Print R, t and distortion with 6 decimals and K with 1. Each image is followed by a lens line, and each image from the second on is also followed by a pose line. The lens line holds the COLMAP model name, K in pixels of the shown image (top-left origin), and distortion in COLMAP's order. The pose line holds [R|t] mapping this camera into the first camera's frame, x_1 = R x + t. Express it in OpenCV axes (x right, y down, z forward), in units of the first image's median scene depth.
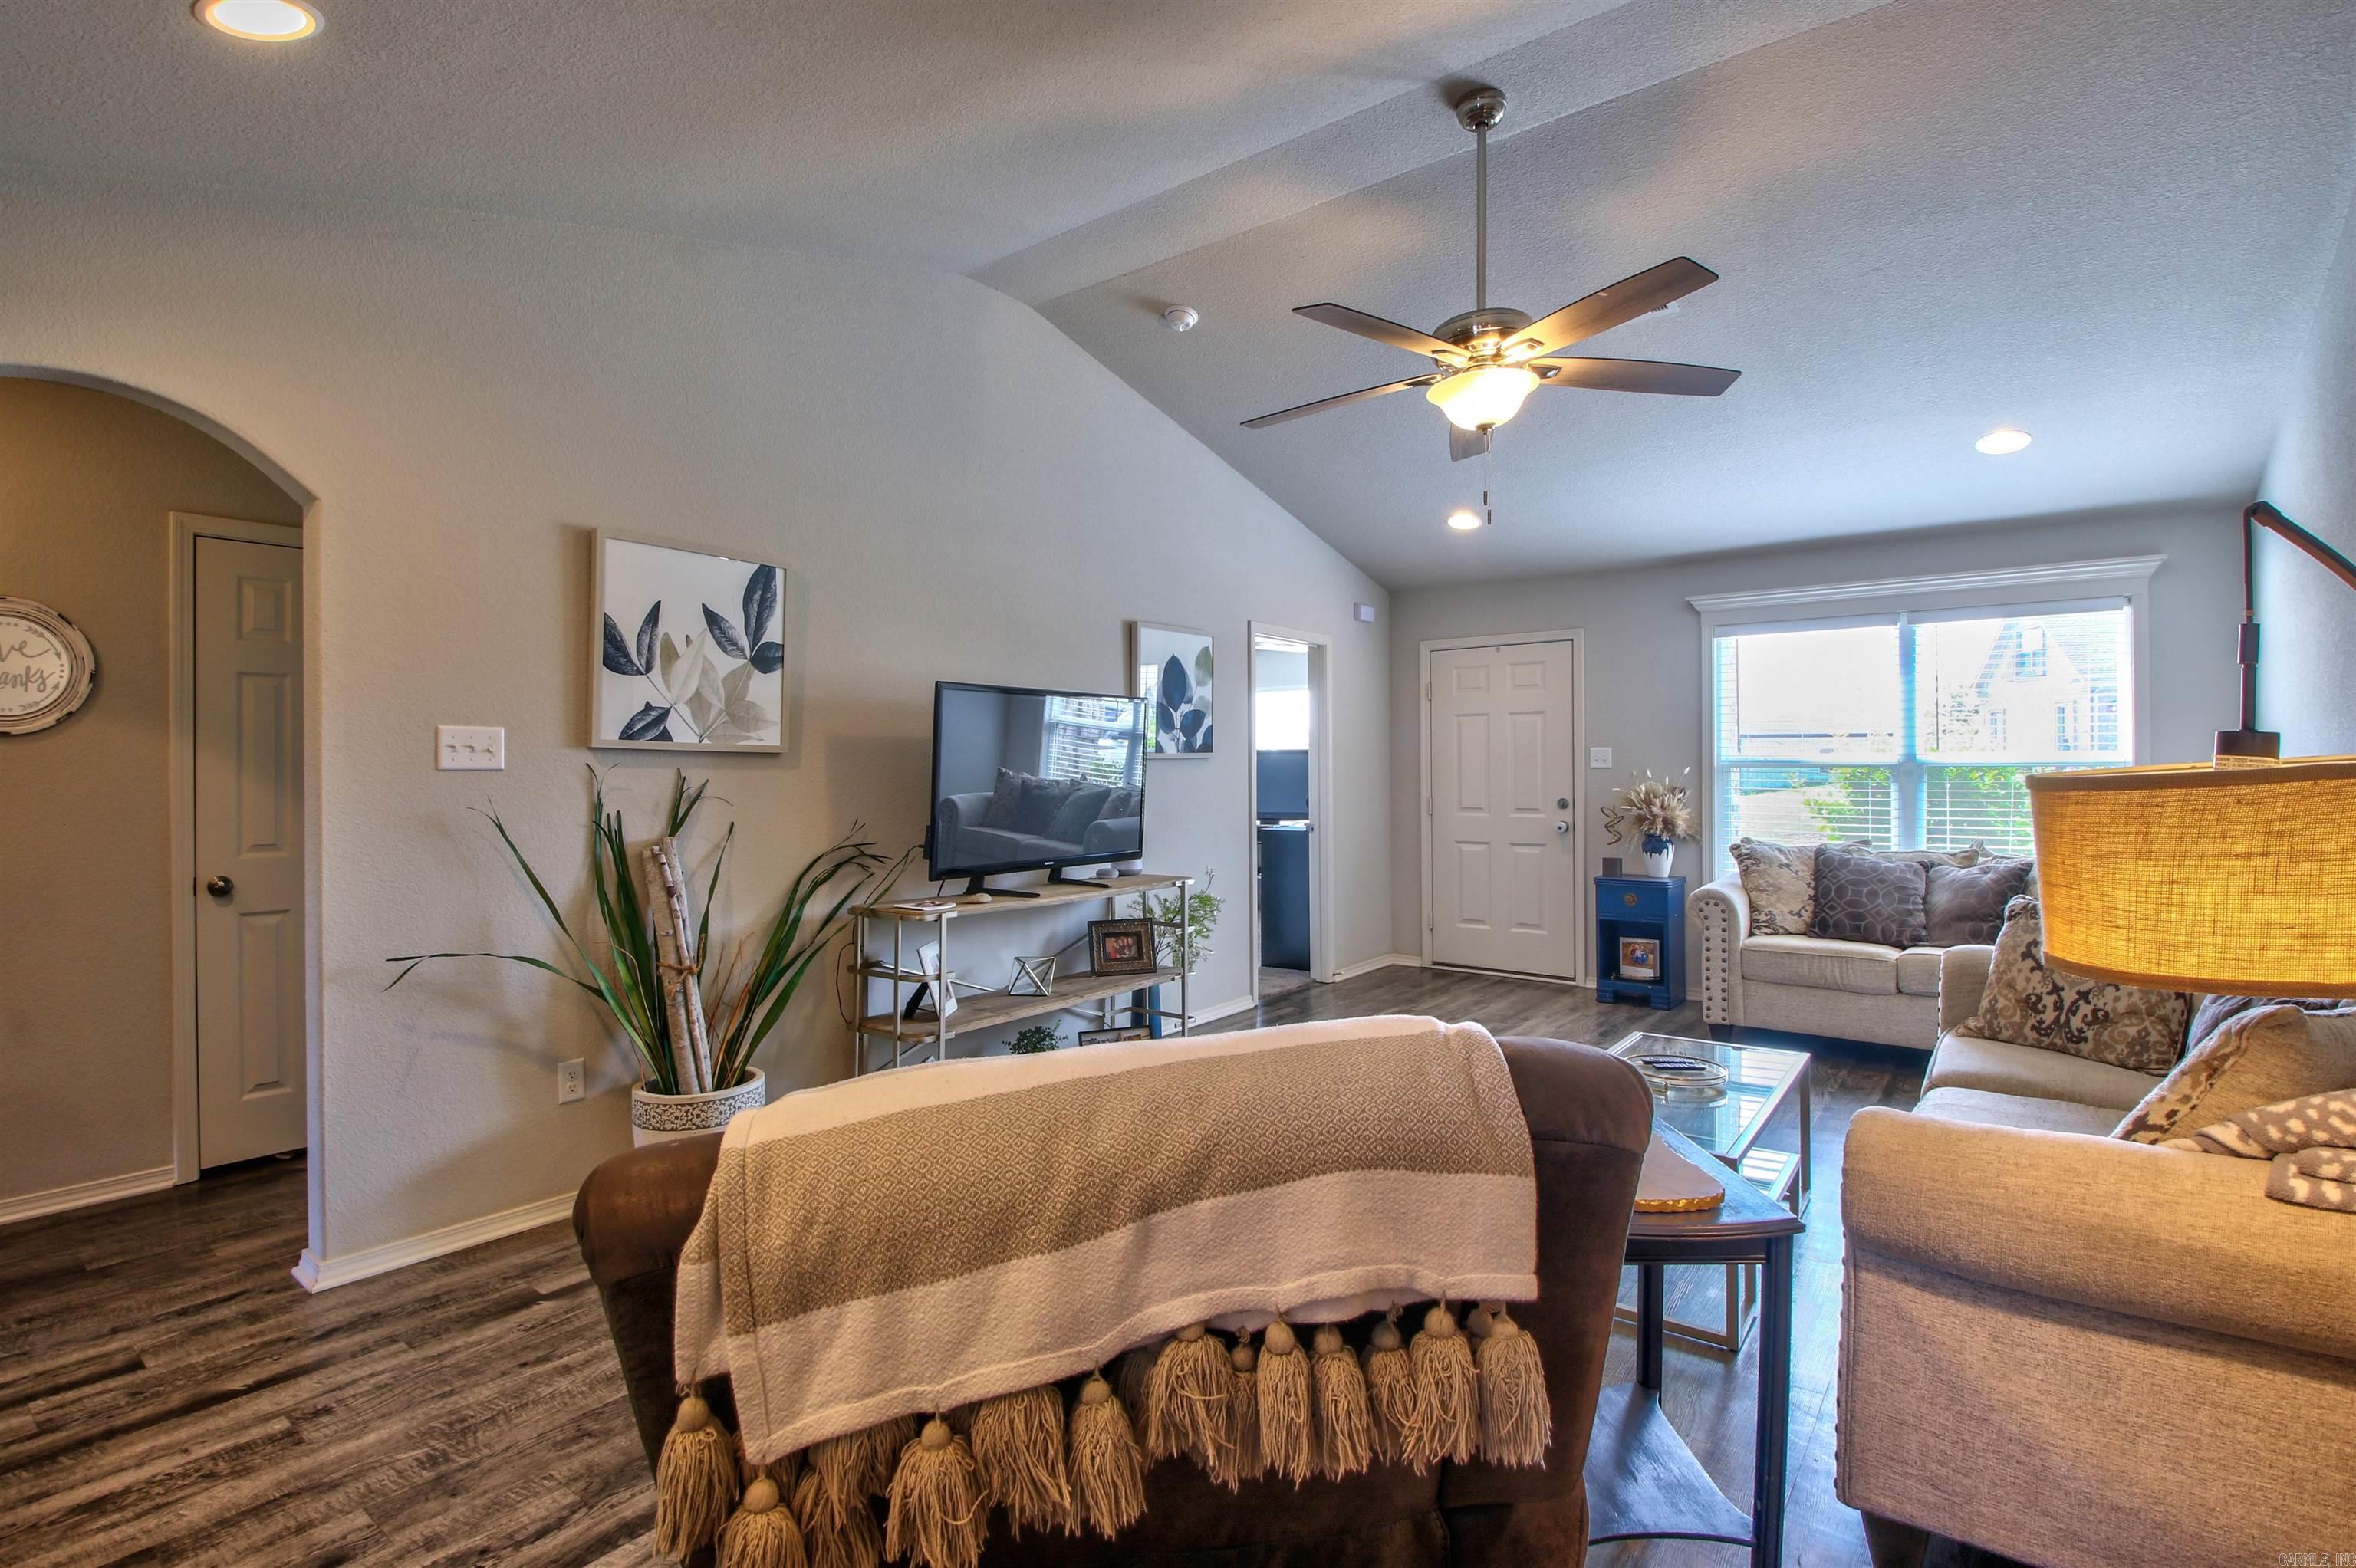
lens RADIAL K [[1119.6, 0, 1180.1], [0, 1119.6, 770.0], [0, 0, 1]] dist [0.023929, -0.034443]
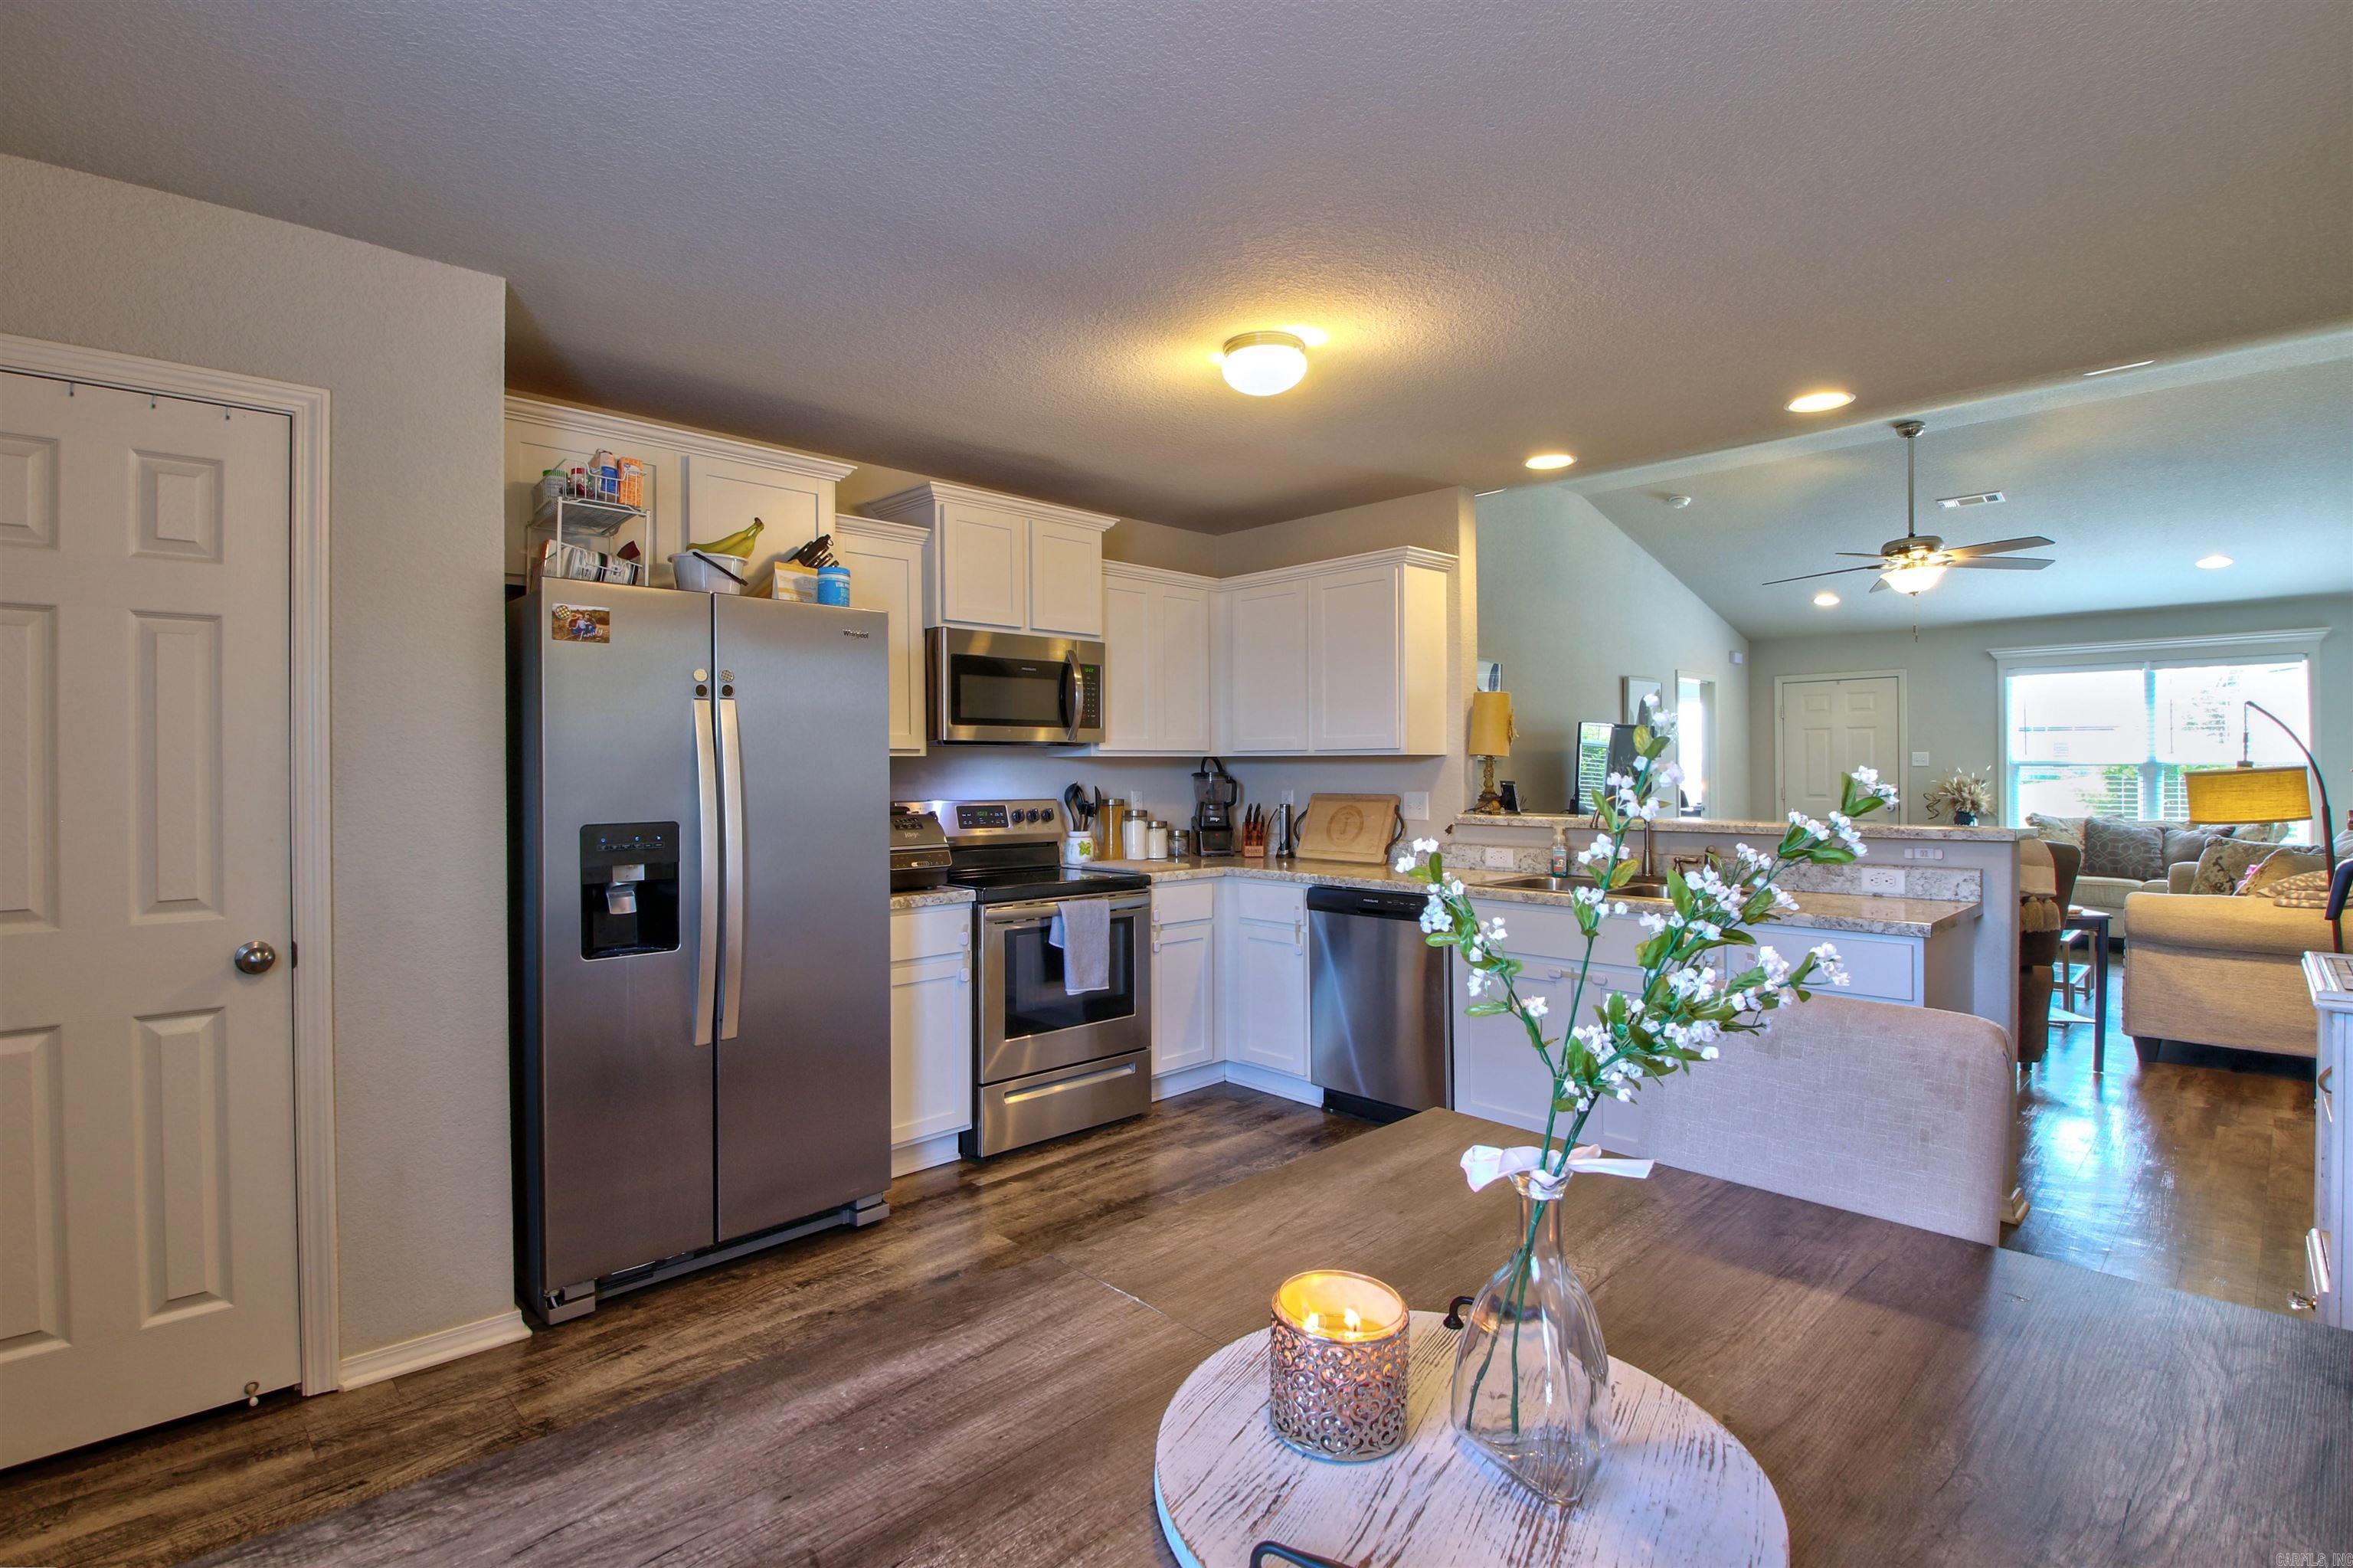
lens RADIAL K [[1124.5, 0, 1186.5], [0, 1124.5, 769.6], [0, 0, 1]] dist [-0.002324, -0.013882]
pose [[0.990293, -0.002507, -0.138970, -0.446399], [0.002958, 0.999991, 0.003036, -0.005898], [0.138961, -0.003418, 0.990292, -0.691739]]
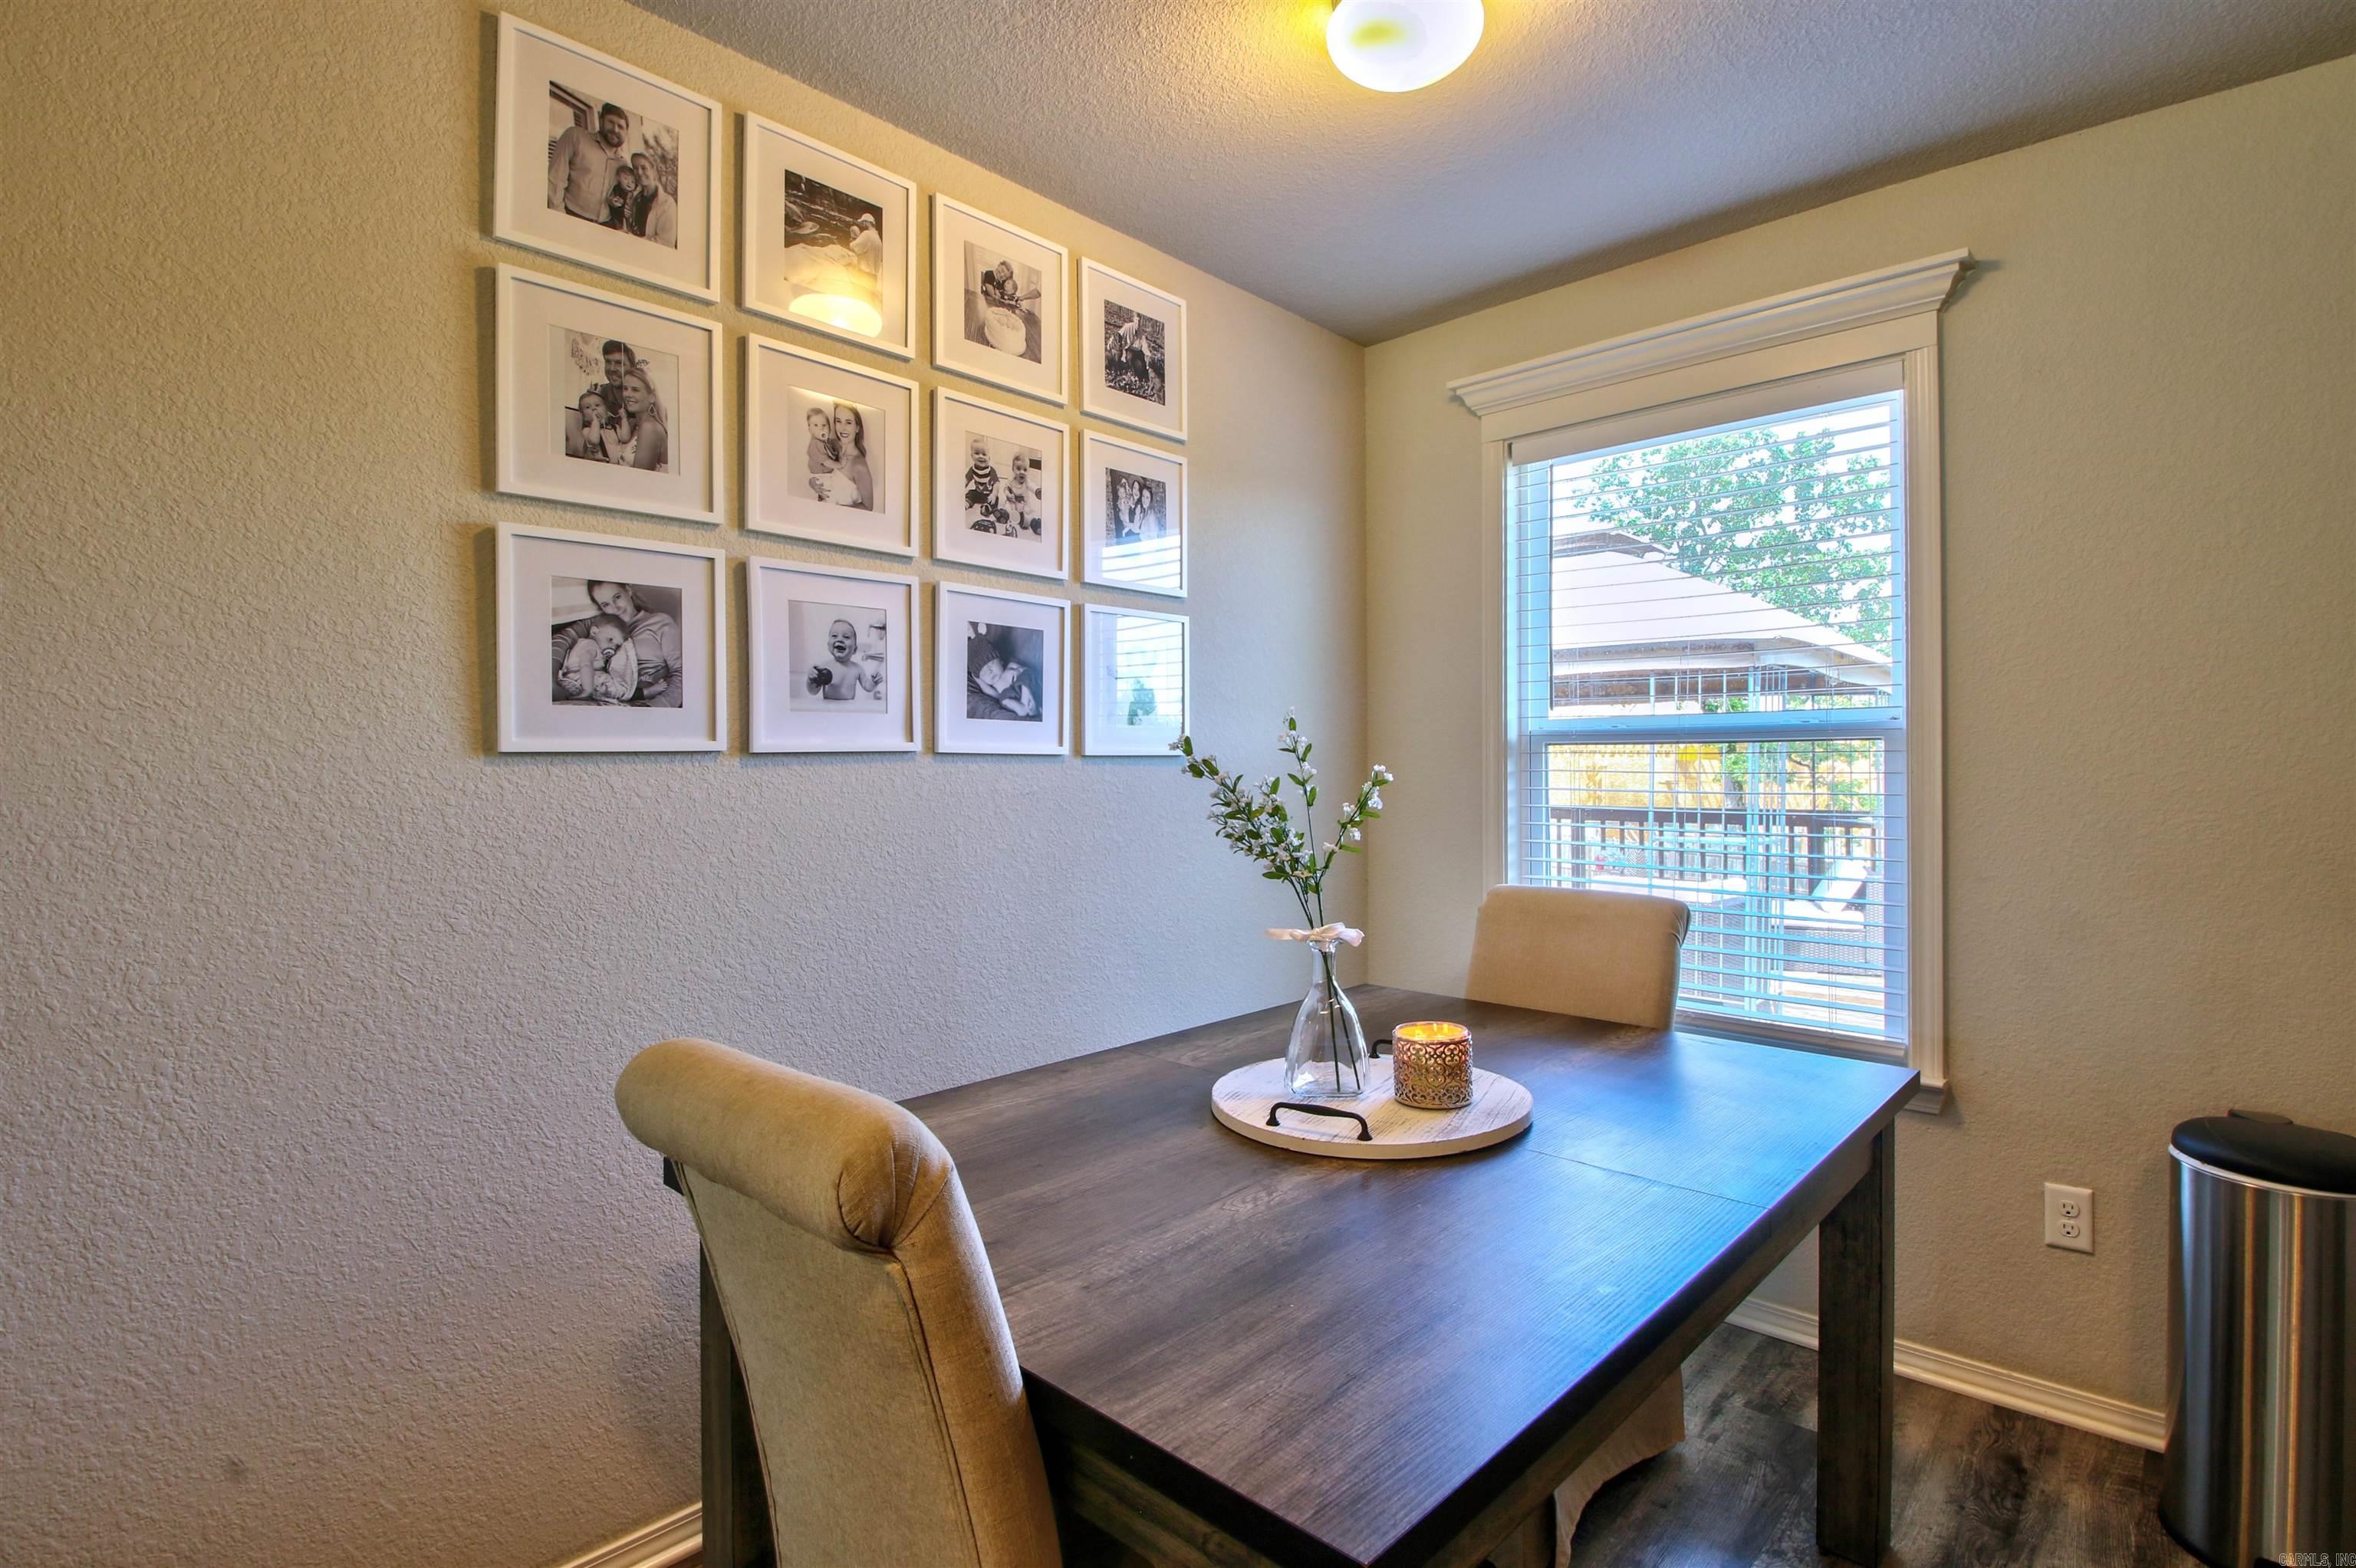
lens RADIAL K [[1119.6, 0, 1180.1], [0, 1119.6, 770.0], [0, 0, 1]] dist [0.023929, -0.034443]
pose [[-0.994170, 0.007465, 0.107564, -0.412591], [0.007802, 0.999966, 0.002720, 0.004970], [-0.107540, 0.003543, -0.994194, -0.216696]]
